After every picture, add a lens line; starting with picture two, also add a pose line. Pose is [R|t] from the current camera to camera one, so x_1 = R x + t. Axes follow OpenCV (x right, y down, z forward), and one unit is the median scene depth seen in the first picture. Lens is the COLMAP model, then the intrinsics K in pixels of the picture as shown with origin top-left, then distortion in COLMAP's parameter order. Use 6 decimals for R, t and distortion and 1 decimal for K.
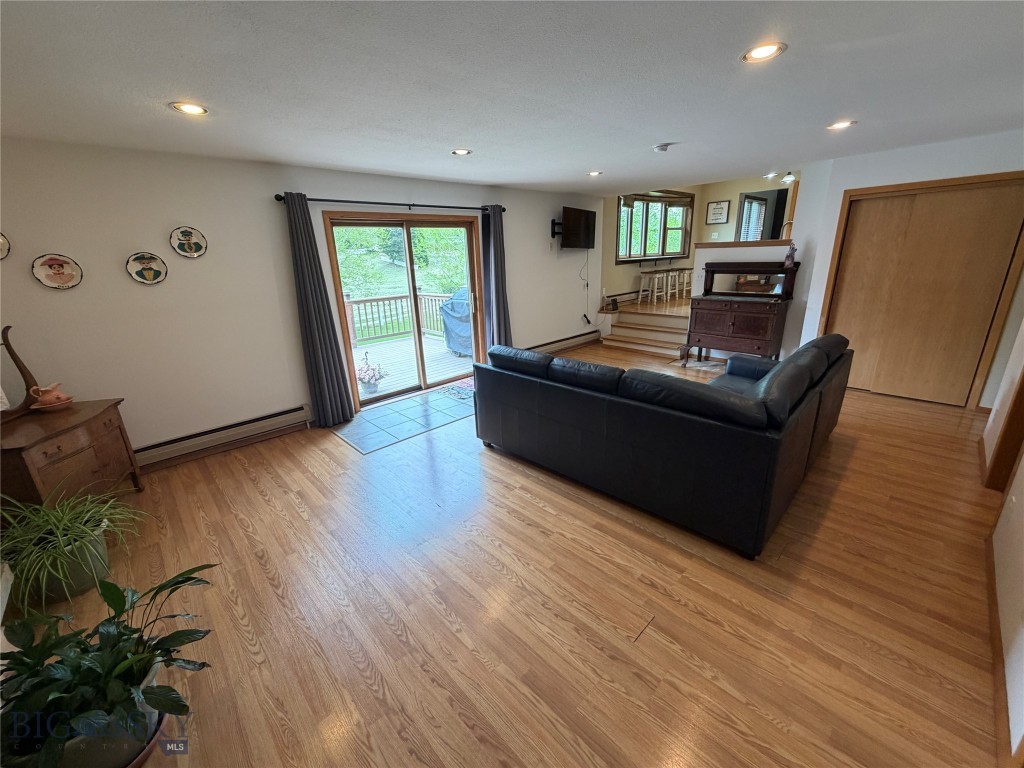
lens RADIAL K [[408.4, 0, 512.0], [0, 408.4, 380.6], [0, 0, 1]] dist [-0.001149, -0.000732]
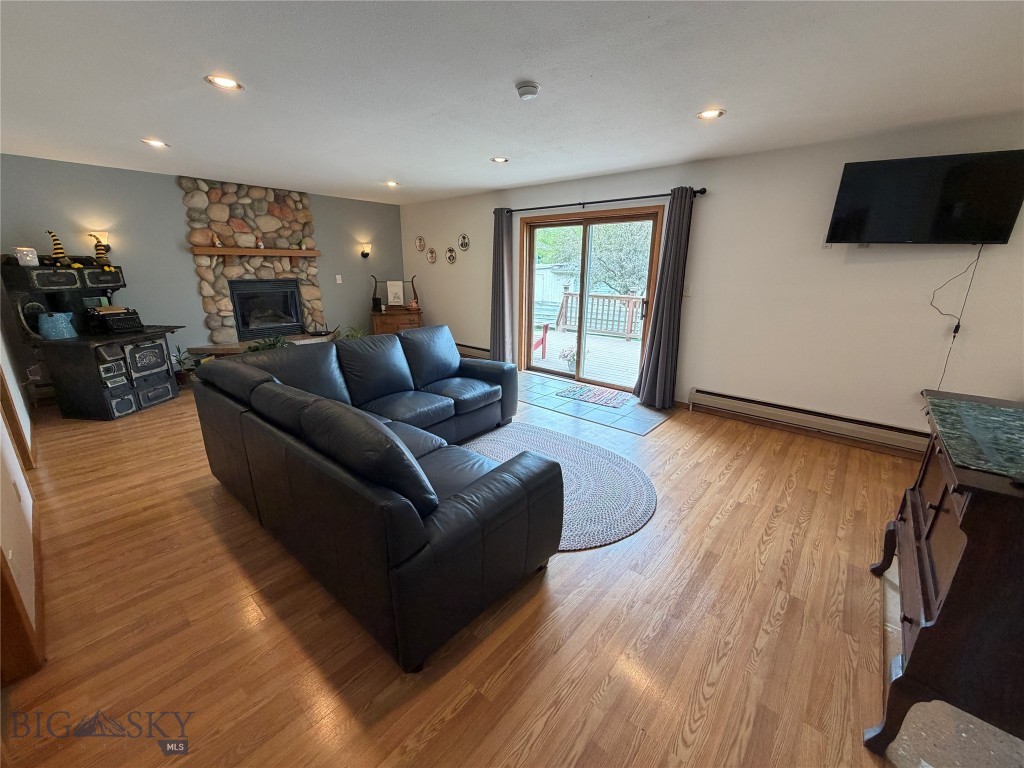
lens RADIAL K [[408.4, 0, 509.1], [0, 408.4, 383.3], [0, 0, 1]] dist [-0.001149, -0.000732]
pose [[0.086728, 0.317553, -0.944266, 0.868803], [-0.302859, 0.911381, 0.278677, -0.242062], [0.949081, 0.261810, 0.175216, 0.751086]]
